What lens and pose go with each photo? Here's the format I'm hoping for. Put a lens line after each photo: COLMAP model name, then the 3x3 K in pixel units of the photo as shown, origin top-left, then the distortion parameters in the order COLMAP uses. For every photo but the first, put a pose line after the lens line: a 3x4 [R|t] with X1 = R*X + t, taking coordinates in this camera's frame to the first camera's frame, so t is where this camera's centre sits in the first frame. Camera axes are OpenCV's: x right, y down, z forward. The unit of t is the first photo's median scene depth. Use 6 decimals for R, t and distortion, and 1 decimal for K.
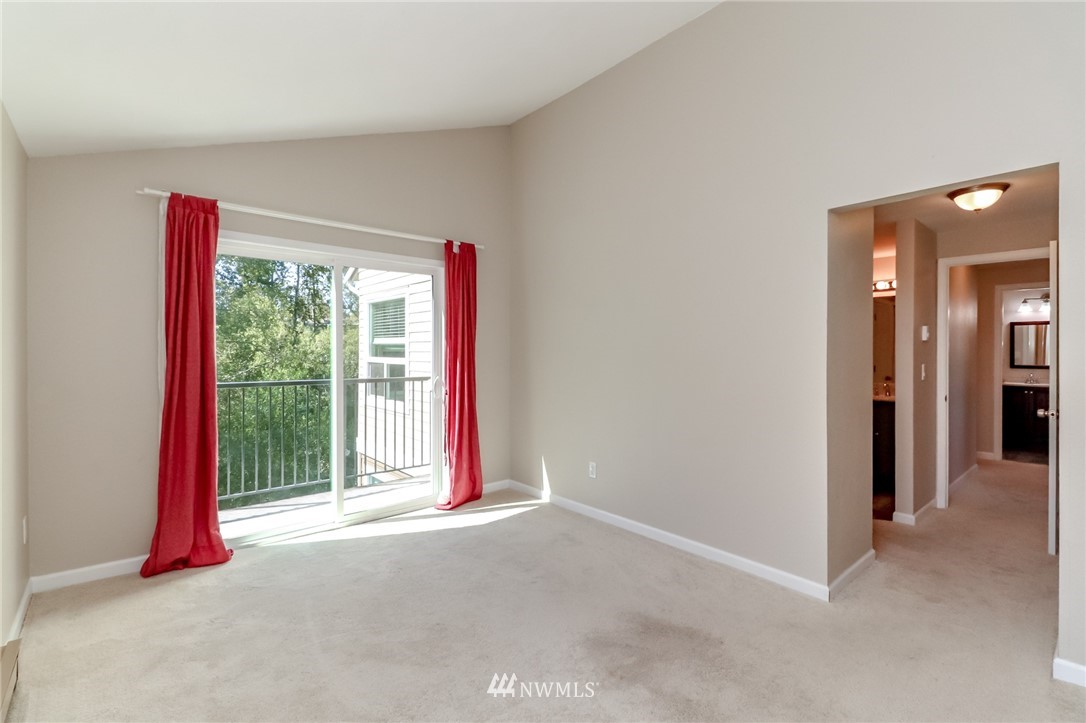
lens RADIAL K [[499.2, 0, 541.4], [0, 499.2, 354.6], [0, 0, 1]] dist [0.011956, -0.005936]
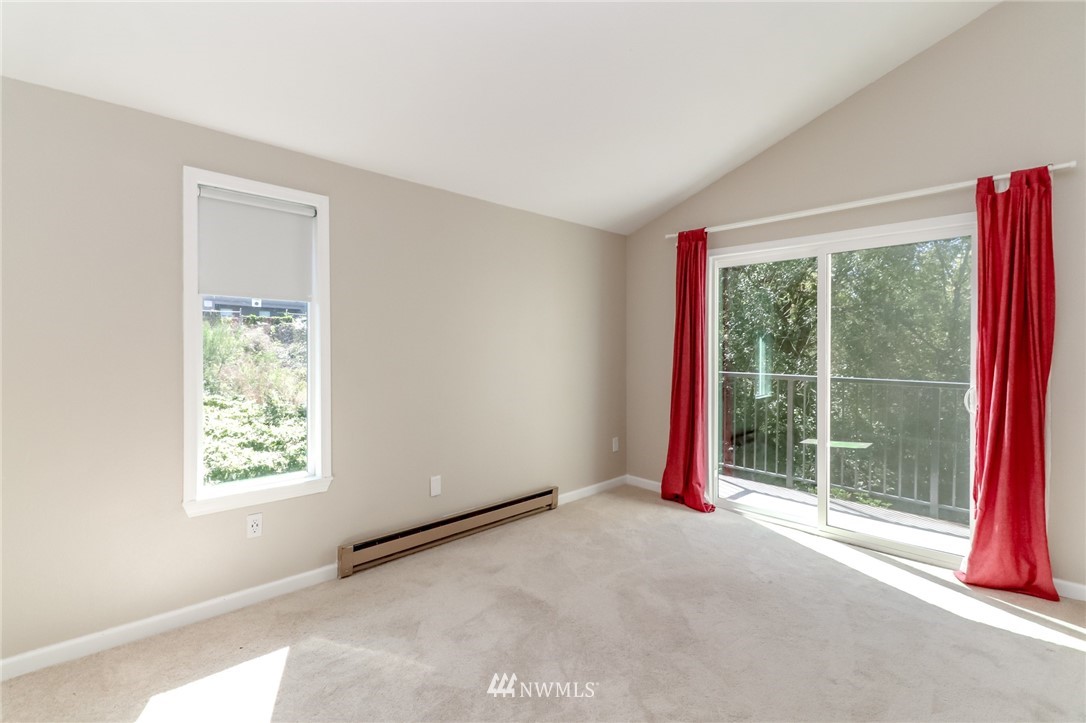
lens RADIAL K [[499.2, 0, 540.2], [0, 499.2, 357.7], [0, 0, 1]] dist [0.011956, -0.005936]
pose [[0.036641, 0.023083, -0.999062, 0.518490], [-0.012817, 0.999662, 0.022627, -0.000614], [0.999246, 0.011976, 0.036924, 0.451796]]
